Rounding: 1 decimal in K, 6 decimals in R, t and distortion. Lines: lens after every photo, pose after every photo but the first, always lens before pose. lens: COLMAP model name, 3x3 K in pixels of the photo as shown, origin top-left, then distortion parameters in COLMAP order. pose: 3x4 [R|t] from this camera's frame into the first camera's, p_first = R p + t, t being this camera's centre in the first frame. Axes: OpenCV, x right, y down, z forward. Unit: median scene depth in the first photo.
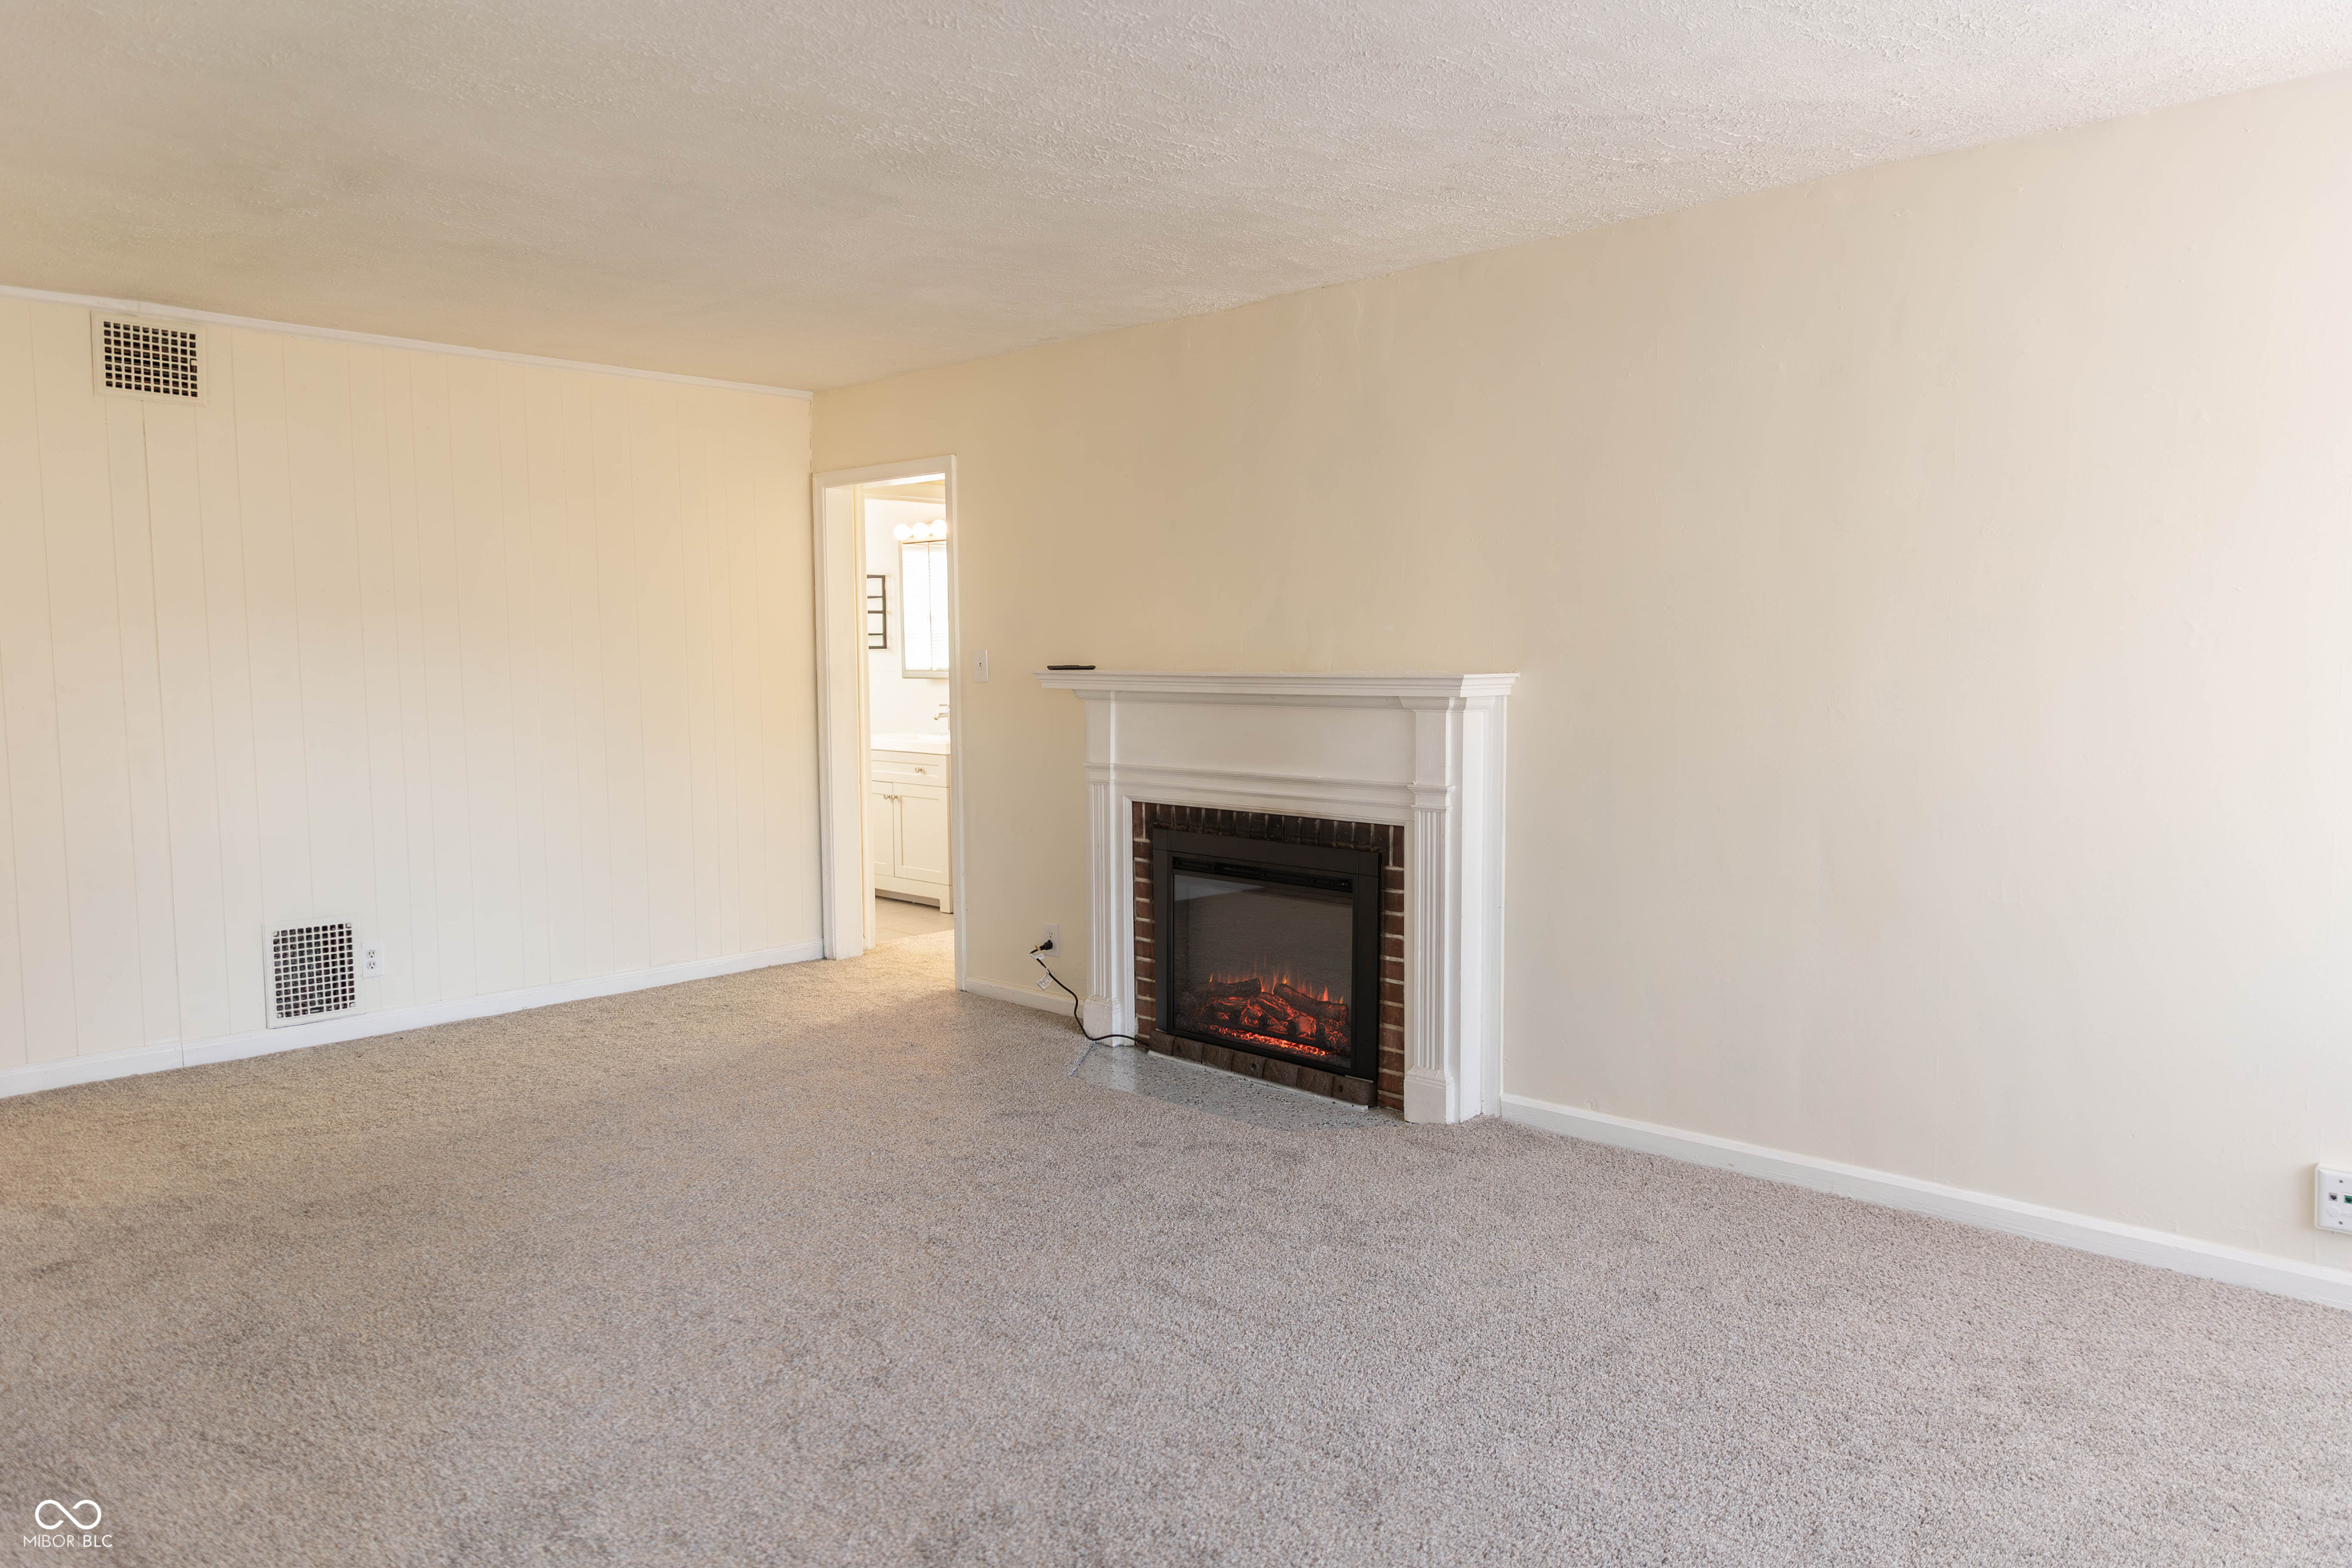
lens RADIAL K [[1533.1, 0, 1179.9], [0, 1533.1, 773.5], [0, 0, 1]] dist [-0.006472, -0.007278]
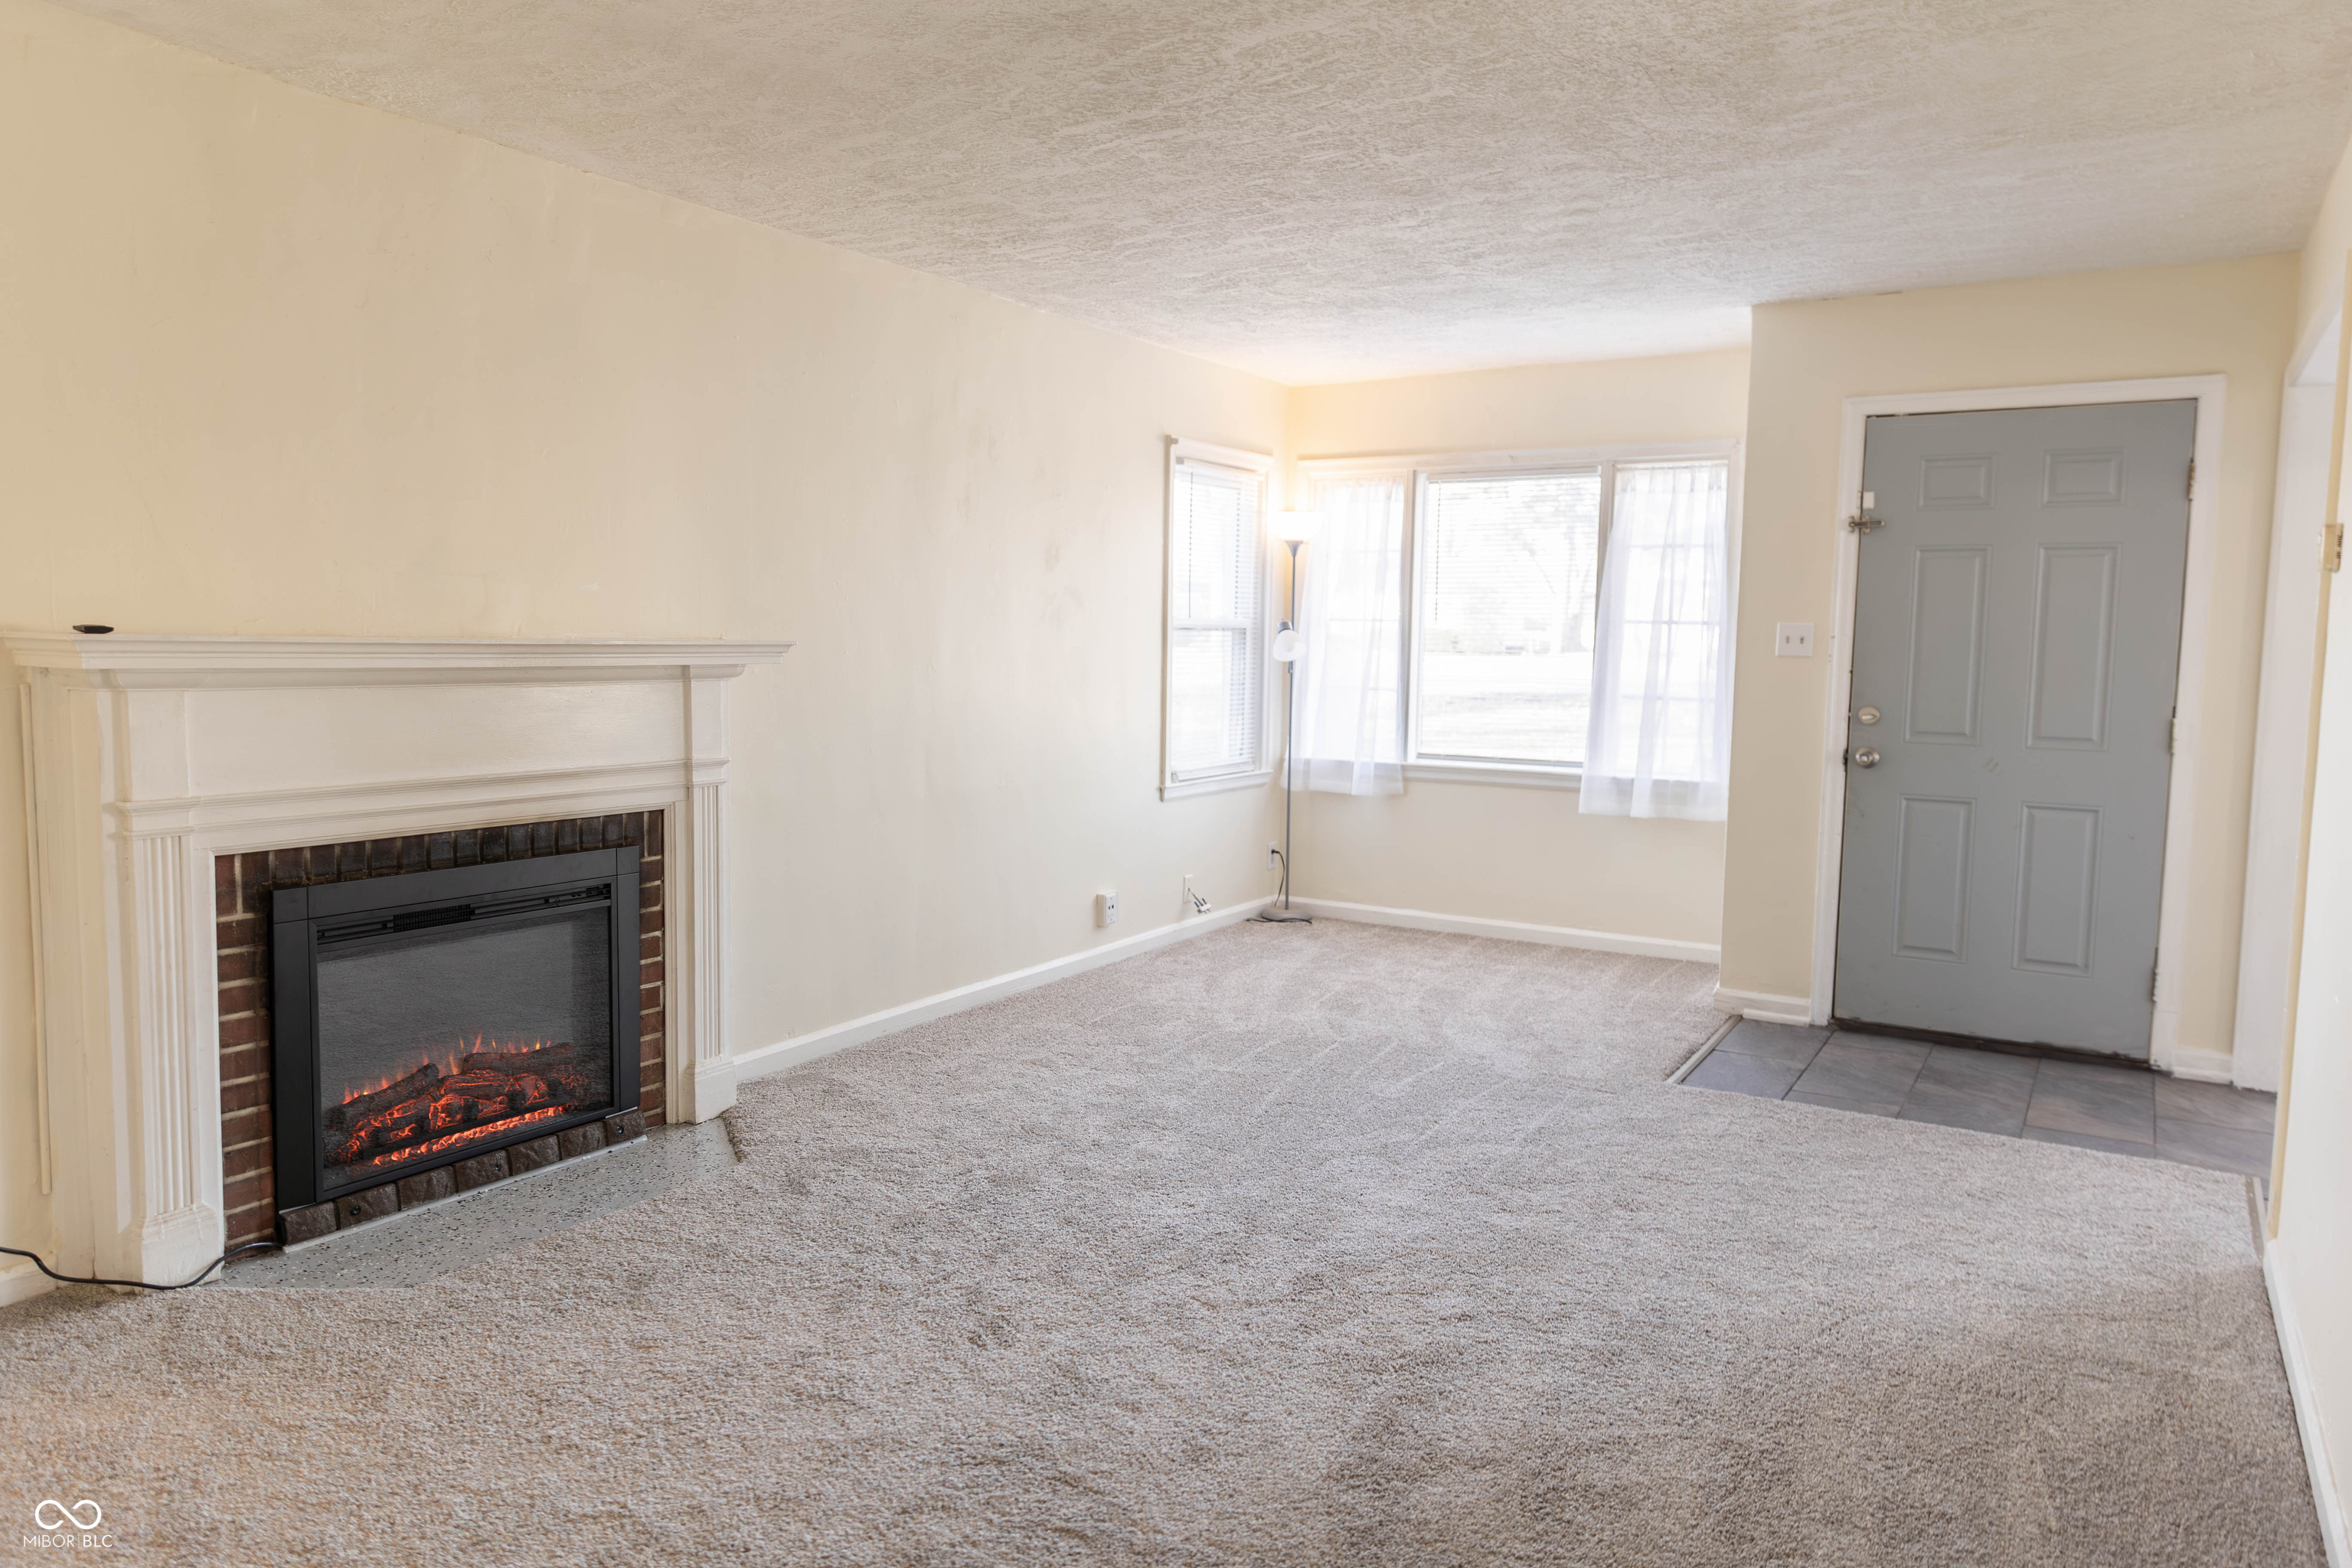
lens RADIAL K [[1533.1, 0, 1179.9], [0, 1533.1, 773.5], [0, 0, 1]] dist [-0.006472, -0.007278]
pose [[-0.202316, -0.085089, 0.975617, -0.712161], [0.063753, 0.992961, 0.099823, -0.051115], [-0.977243, 0.082394, -0.195467, 0.784688]]
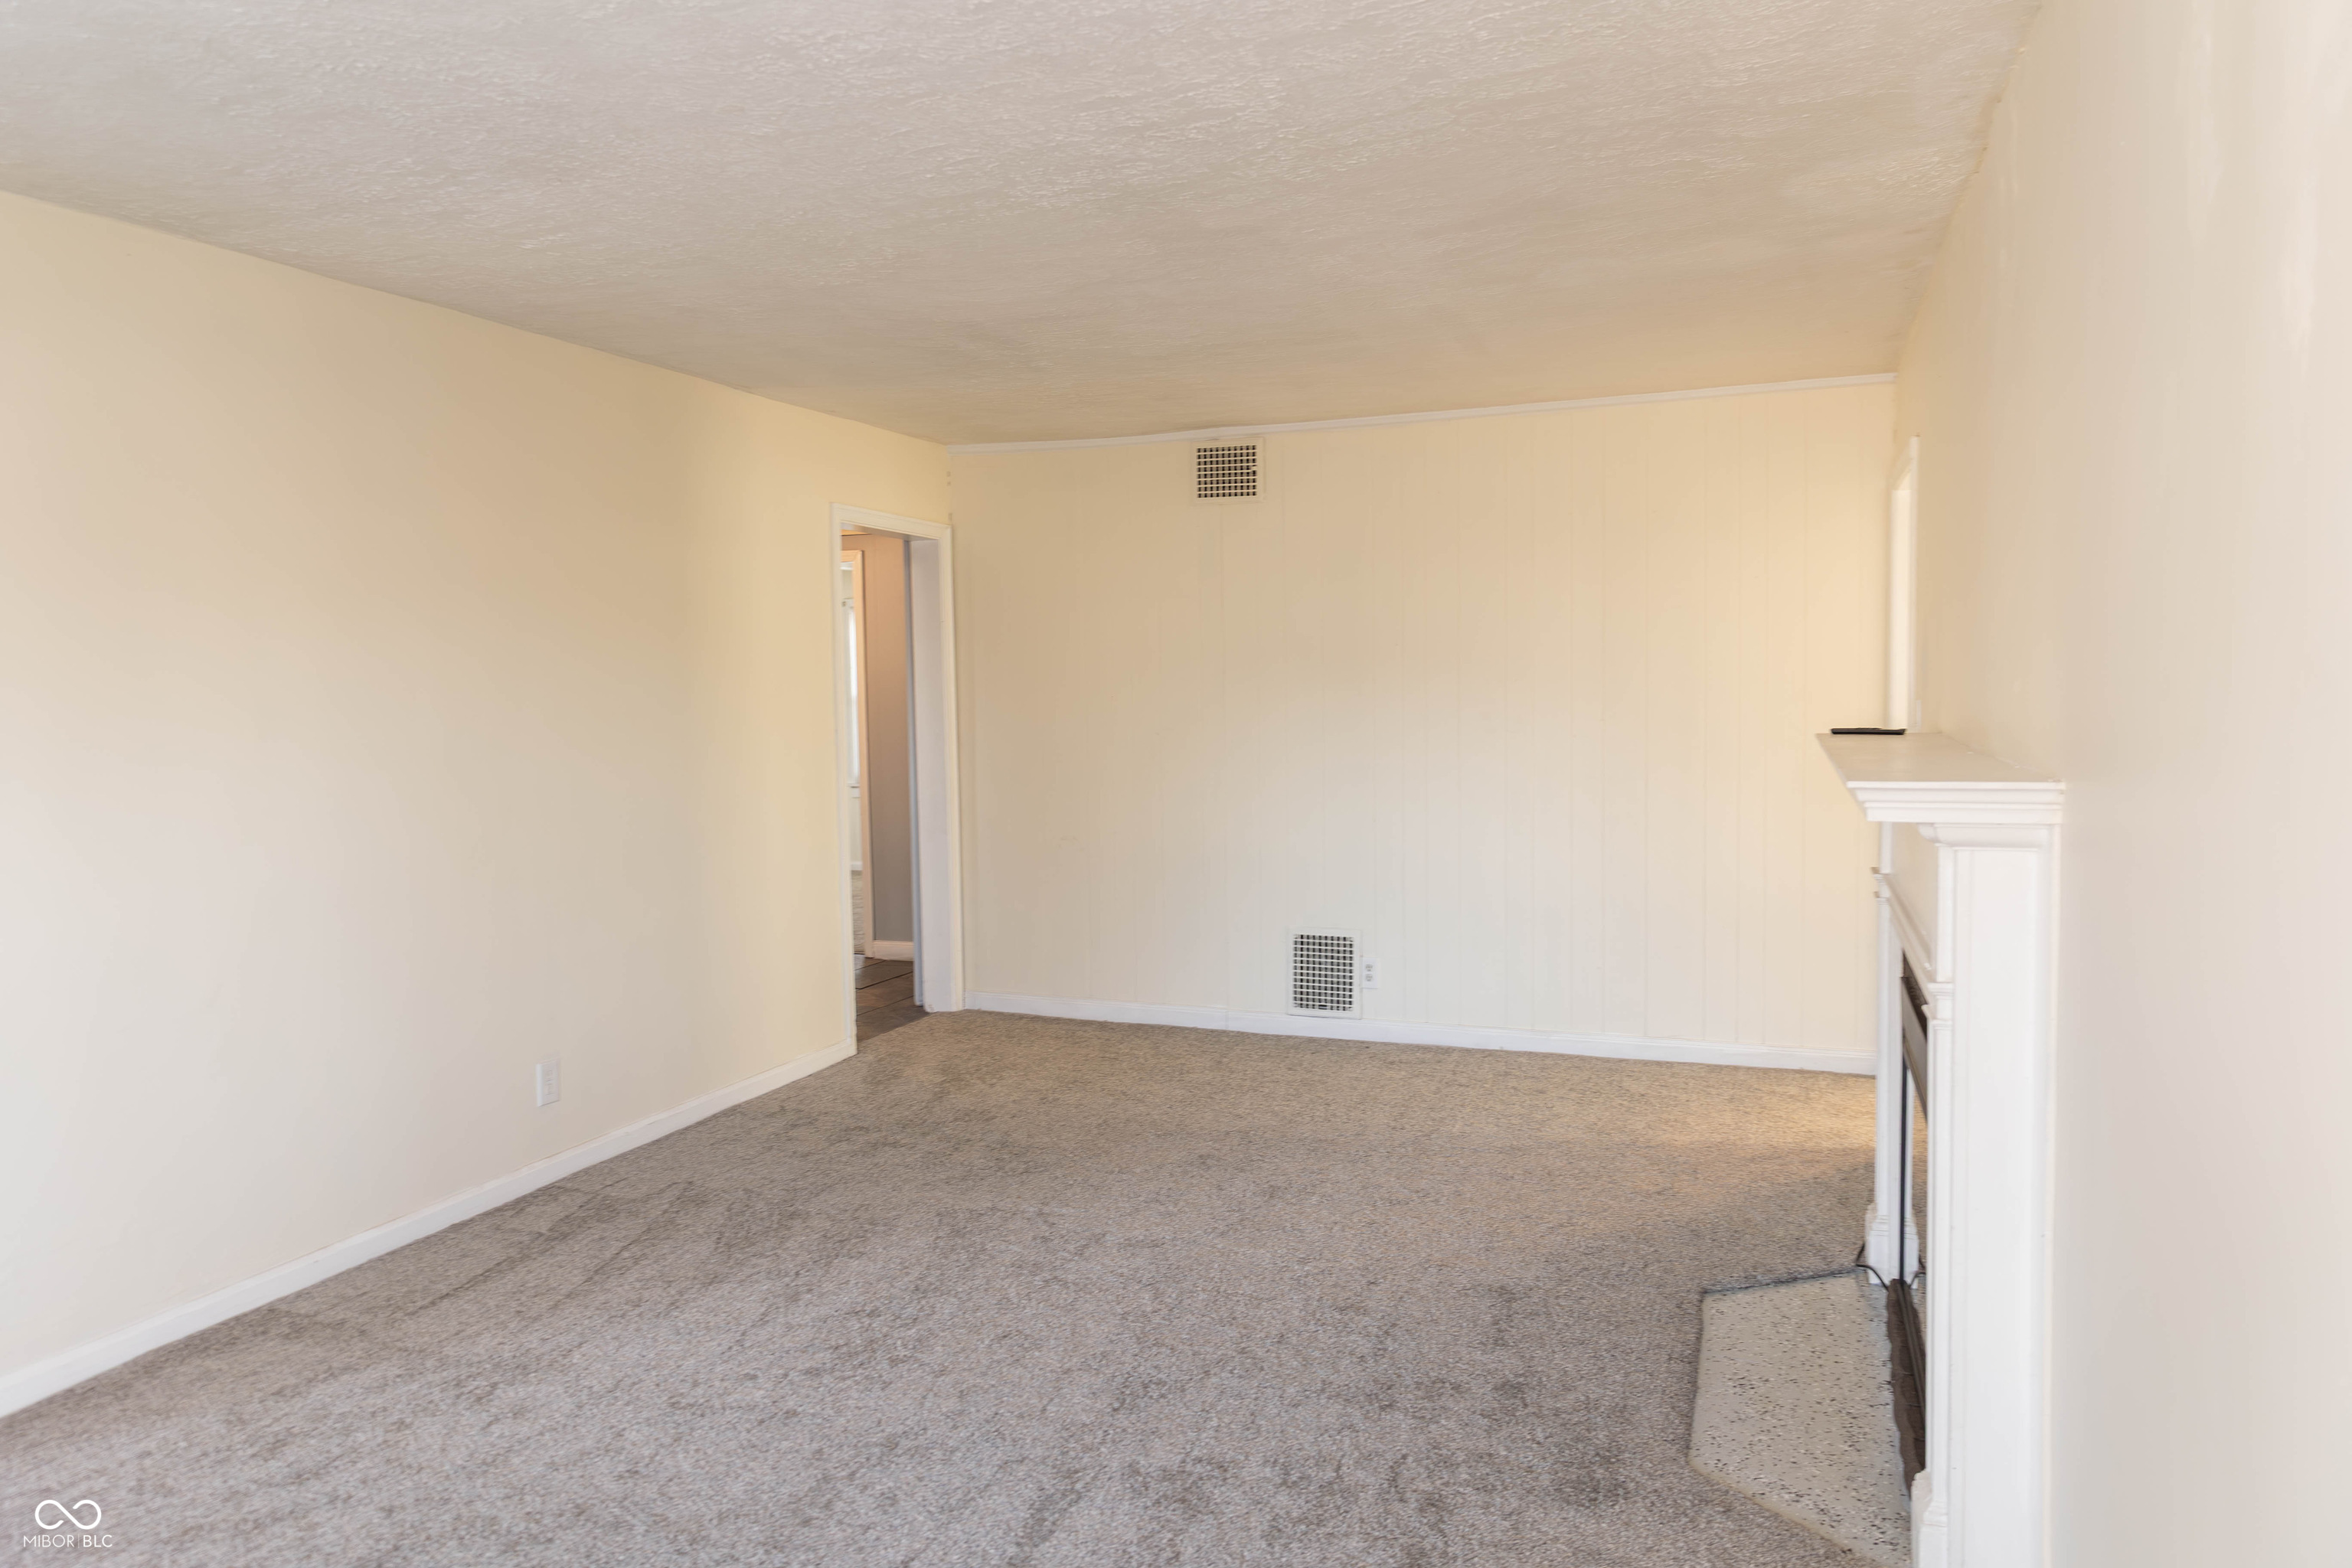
lens RADIAL K [[1533.1, 0, 1179.9], [0, 1533.1, 773.5], [0, 0, 1]] dist [-0.006472, -0.007278]
pose [[0.379599, 0.053463, -0.923605, 0.485881], [-0.058200, 0.997731, 0.033834, -0.058736], [0.923319, 0.040911, 0.381849, 0.467002]]
